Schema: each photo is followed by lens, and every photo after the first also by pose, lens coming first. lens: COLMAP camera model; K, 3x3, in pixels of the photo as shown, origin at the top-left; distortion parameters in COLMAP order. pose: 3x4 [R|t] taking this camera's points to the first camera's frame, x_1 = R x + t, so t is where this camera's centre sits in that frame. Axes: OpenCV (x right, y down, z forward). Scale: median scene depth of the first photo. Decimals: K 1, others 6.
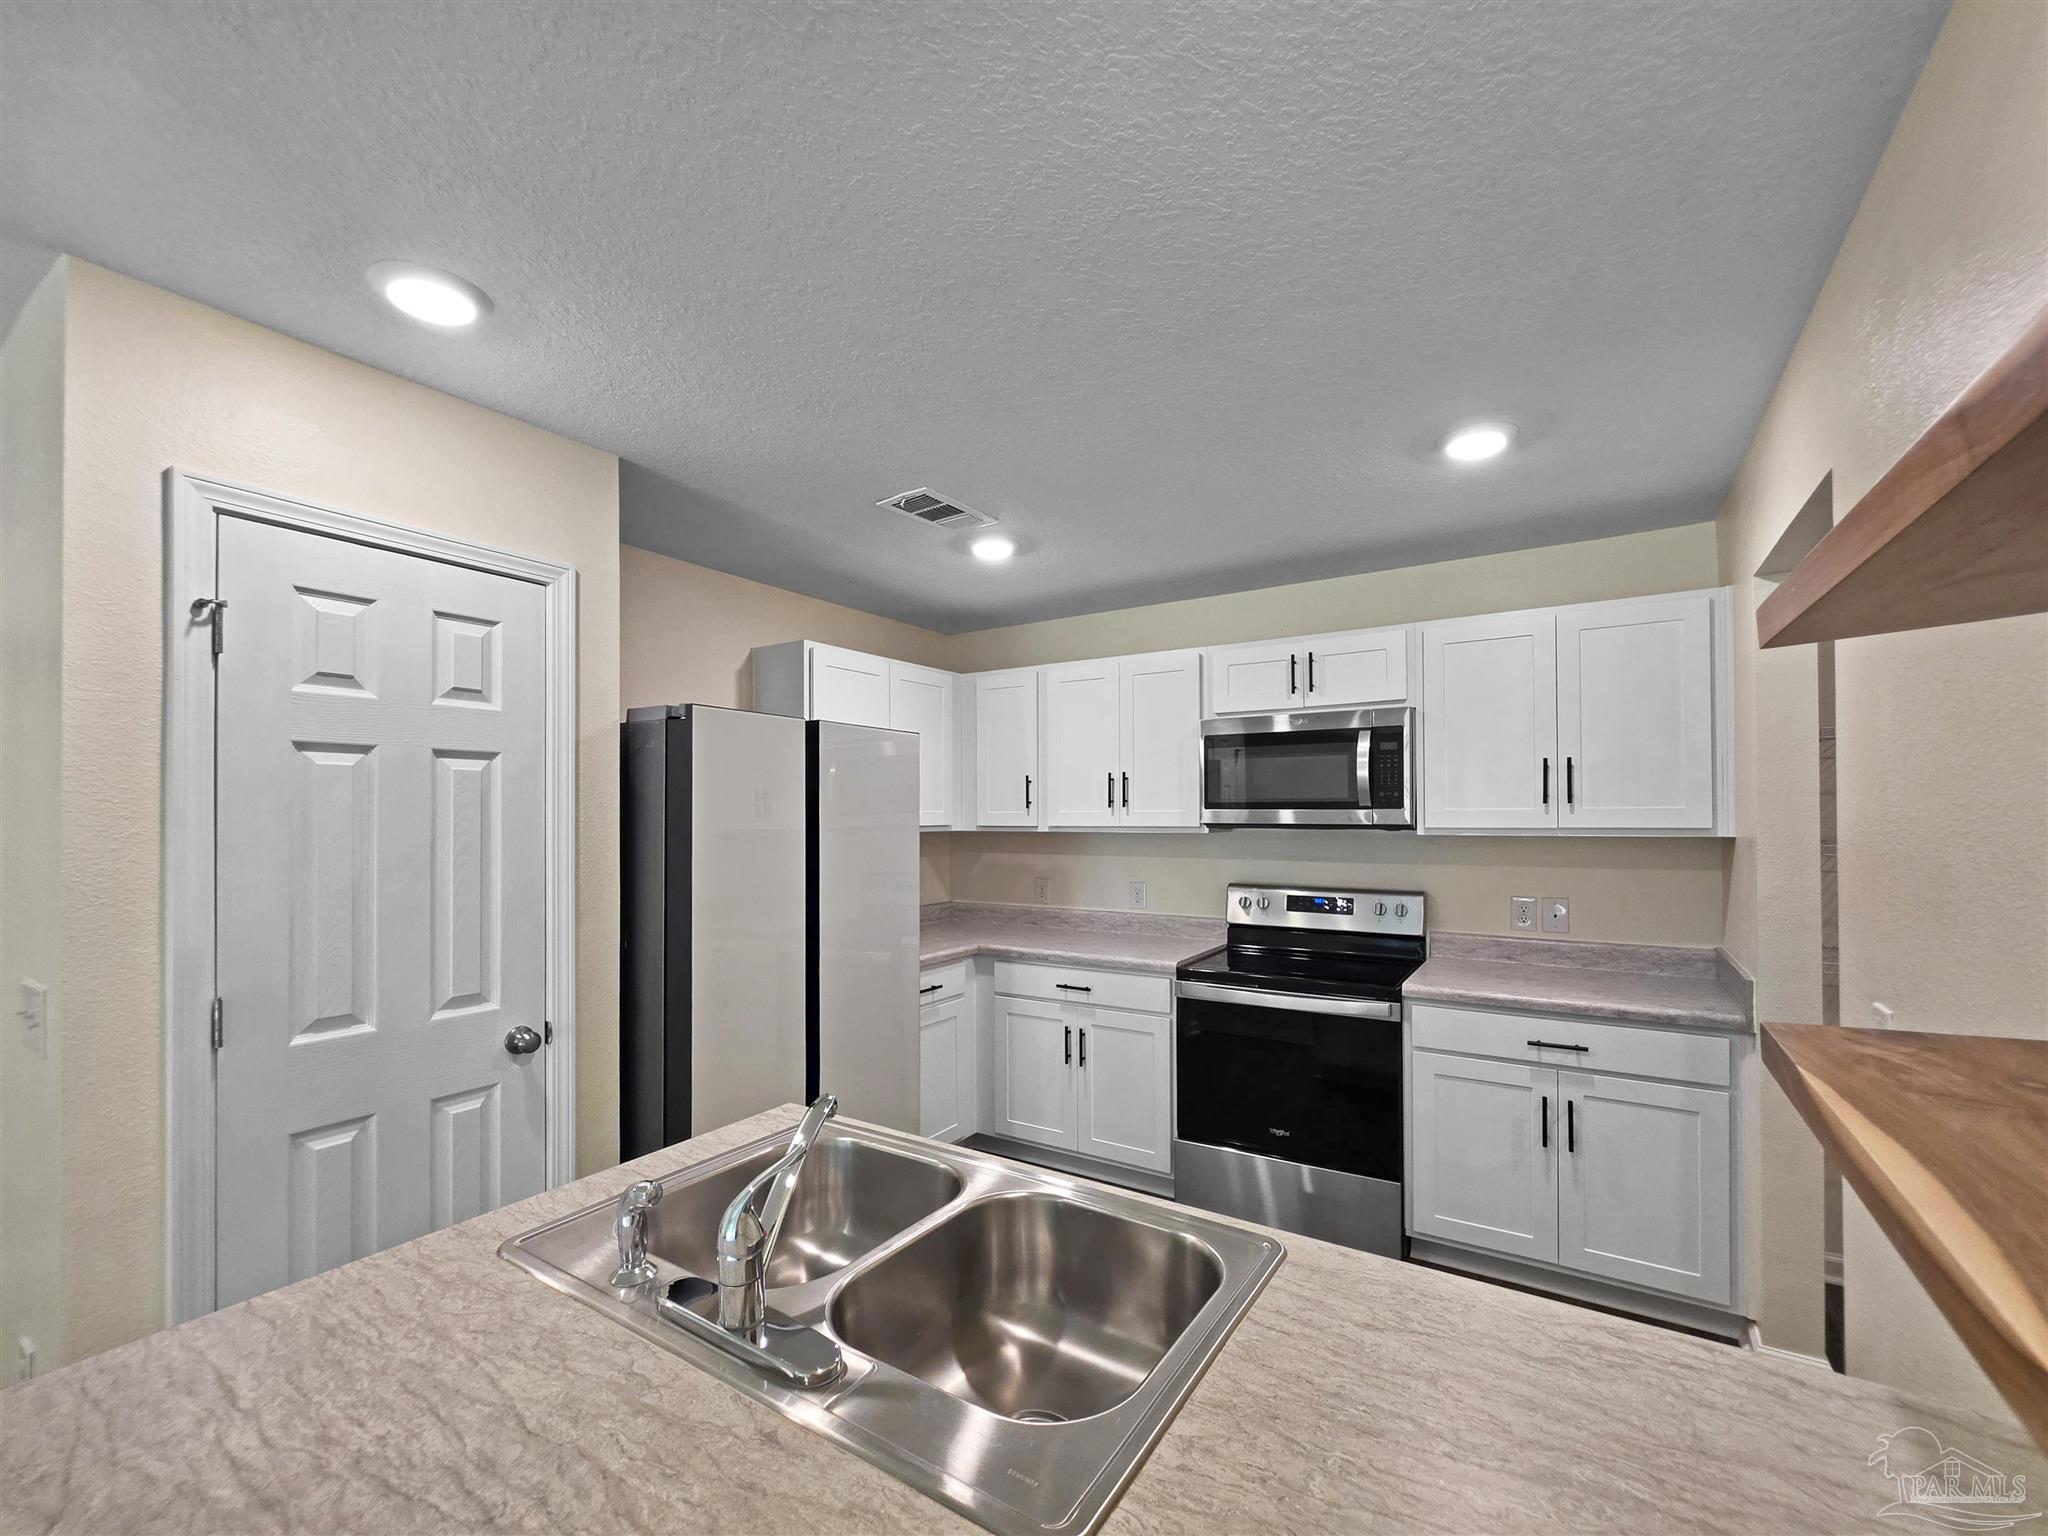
lens RADIAL K [[848.5, 0, 1023.1], [0, 848.5, 813.3], [0, 0, 1]] dist [-0.000983, 0.000103]
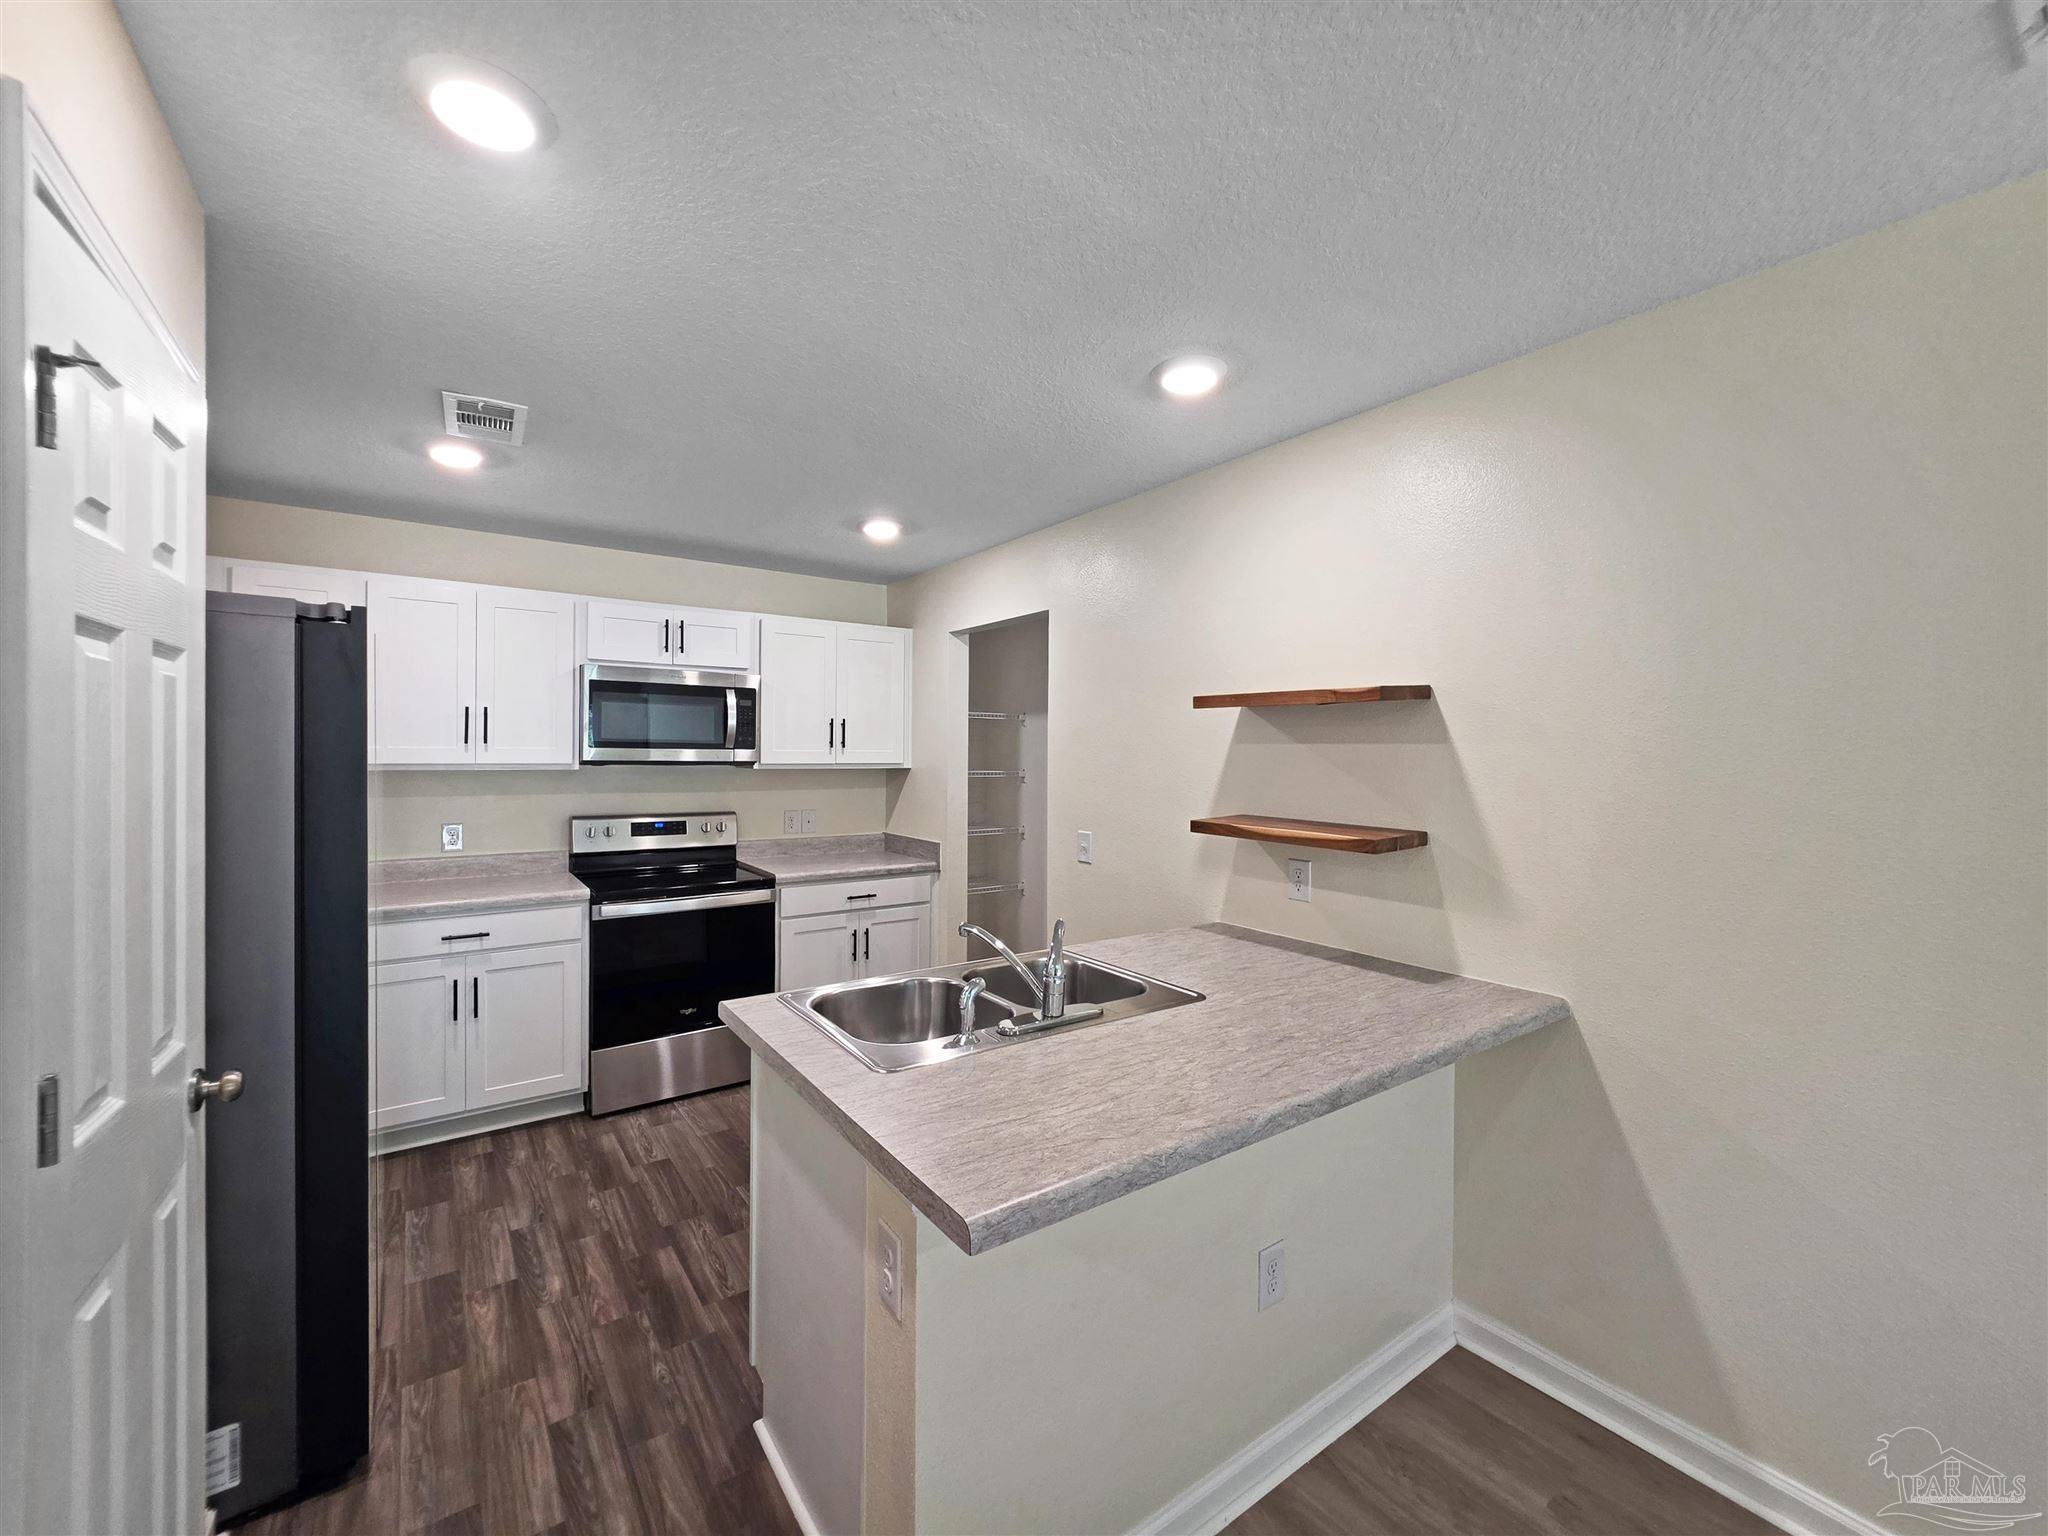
lens RADIAL K [[835.0, 0, 1019.4], [0, 835.0, 762.2], [0, 0, 1]] dist [-0.000905, -0.000060]
pose [[0.365124, -0.001331, 0.930958, -0.631833], [-0.010207, 0.999933, 0.005433, 0.003148], [-0.930903, -0.011486, 0.365086, 0.112819]]
